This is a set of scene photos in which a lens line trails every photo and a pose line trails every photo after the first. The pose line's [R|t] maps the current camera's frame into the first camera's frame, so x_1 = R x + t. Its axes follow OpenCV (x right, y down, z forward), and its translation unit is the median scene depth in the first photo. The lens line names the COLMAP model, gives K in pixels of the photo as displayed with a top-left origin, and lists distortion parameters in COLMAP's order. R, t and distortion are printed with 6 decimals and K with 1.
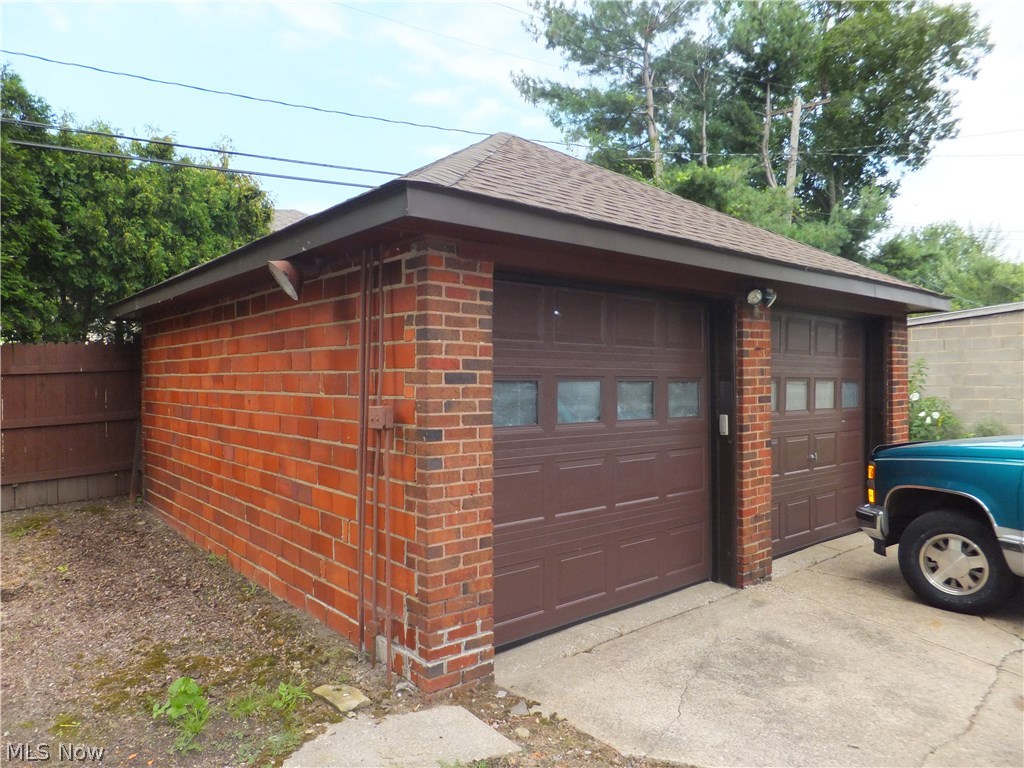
lens RADIAL K [[680.3, 0, 497.0], [0, 680.3, 384.9], [0, 0, 1]] dist [-0.015881, 0.001527]
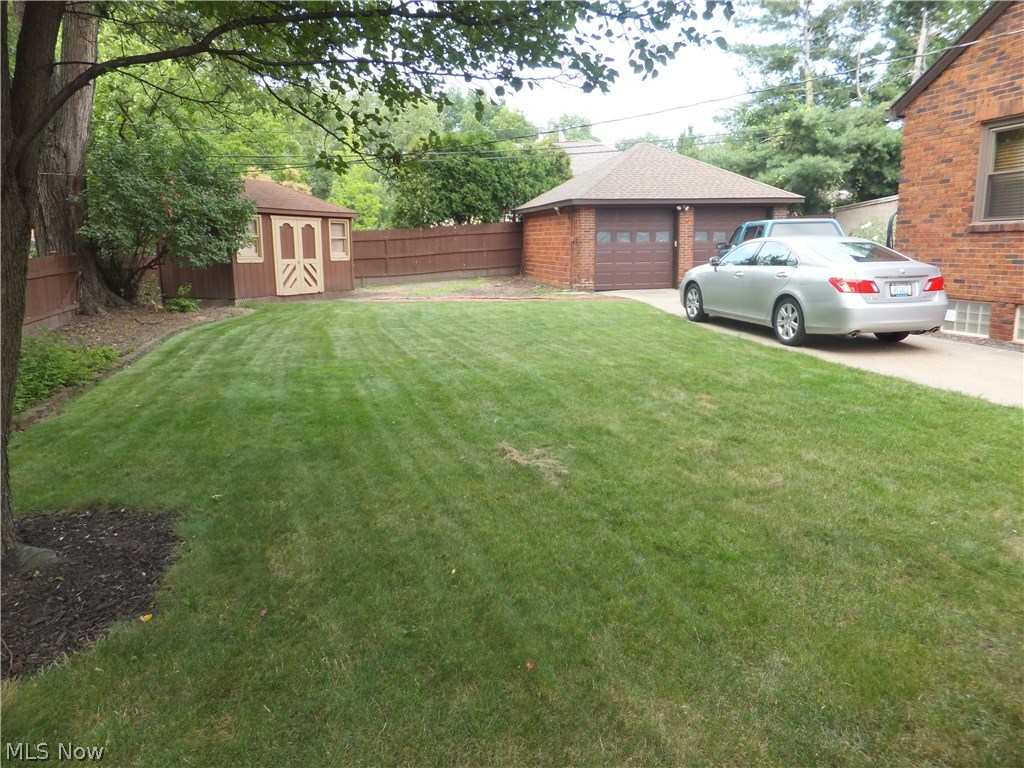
lens RADIAL K [[680.3, 0, 497.0], [0, 680.3, 384.9], [0, 0, 1]] dist [-0.015881, 0.001527]
pose [[0.887745, 0.082669, -0.452851, 1.015825], [0.011734, 0.979359, 0.201788, 0.046274], [0.460186, -0.184450, 0.868451, -2.304998]]
